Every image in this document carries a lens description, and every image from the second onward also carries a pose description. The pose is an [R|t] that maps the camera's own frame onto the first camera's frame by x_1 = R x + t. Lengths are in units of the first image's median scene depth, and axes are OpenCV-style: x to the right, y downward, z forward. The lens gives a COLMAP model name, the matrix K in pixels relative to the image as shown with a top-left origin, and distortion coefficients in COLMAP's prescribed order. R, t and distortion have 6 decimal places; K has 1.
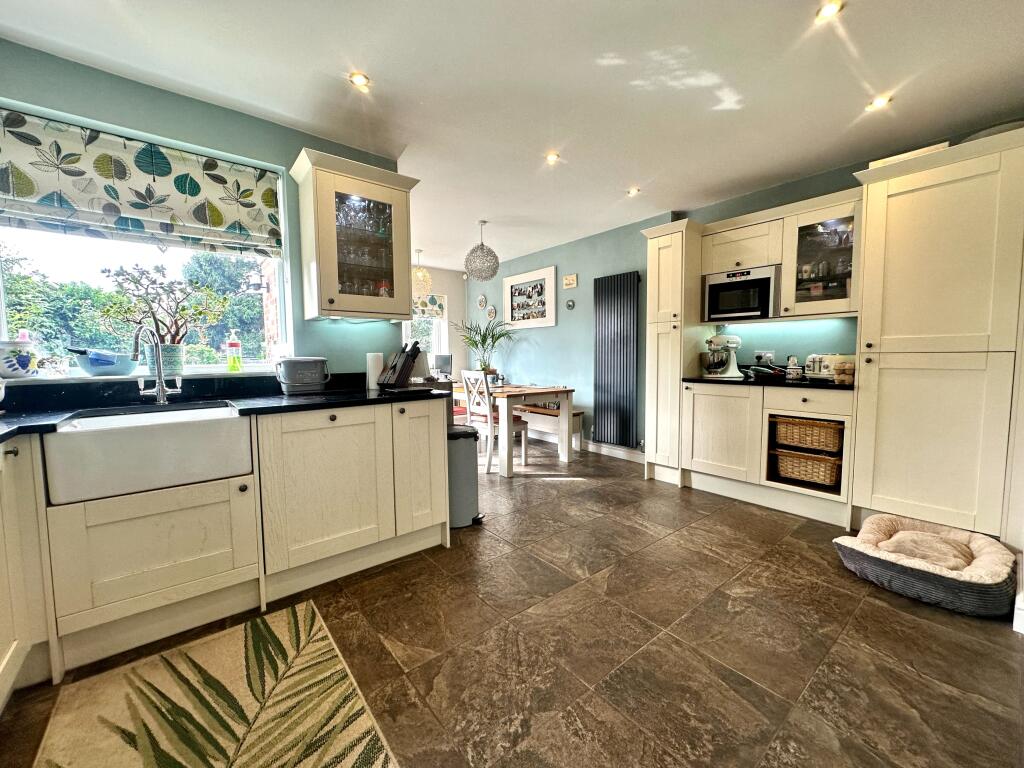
lens RADIAL K [[410.4, 0, 513.2], [0, 410.4, 381.8], [0, 0, 1]] dist [0.000445, 0.000115]
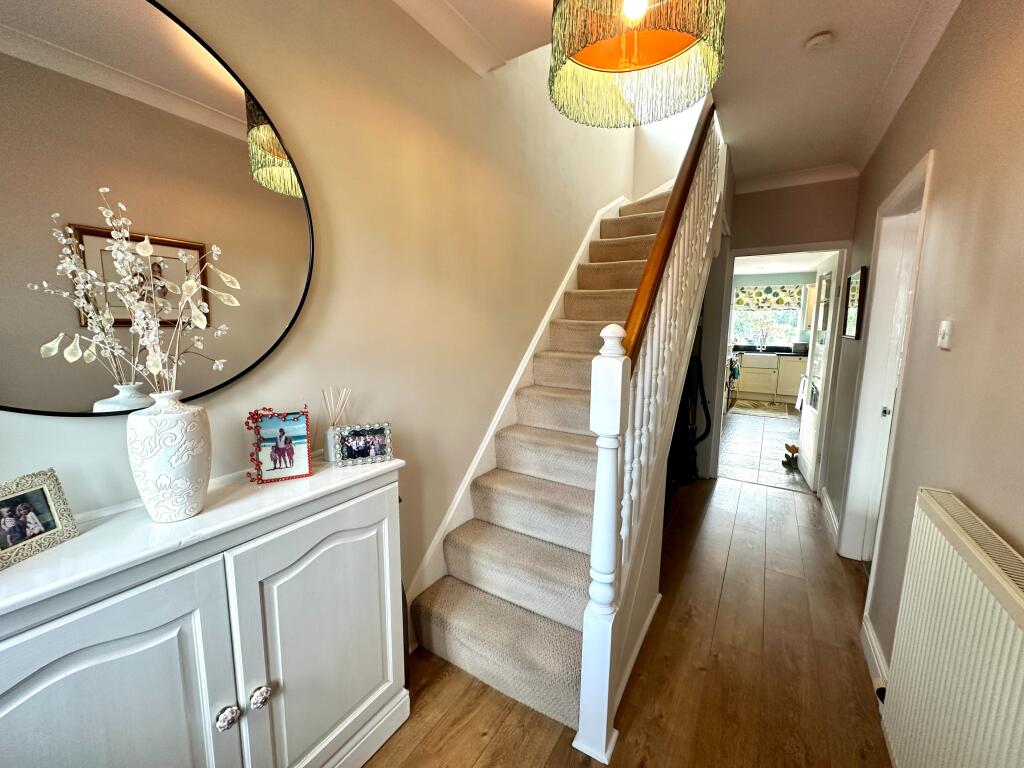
lens RADIAL K [[410.4, 0, 513.2], [0, 410.4, 381.8], [0, 0, 1]] dist [0.000445, 0.000115]
pose [[0.324670, 0.143239, -0.934918, 2.058355], [-0.083544, 0.988946, 0.122504, 0.047854], [0.942130, 0.038333, 0.333048, -2.489259]]
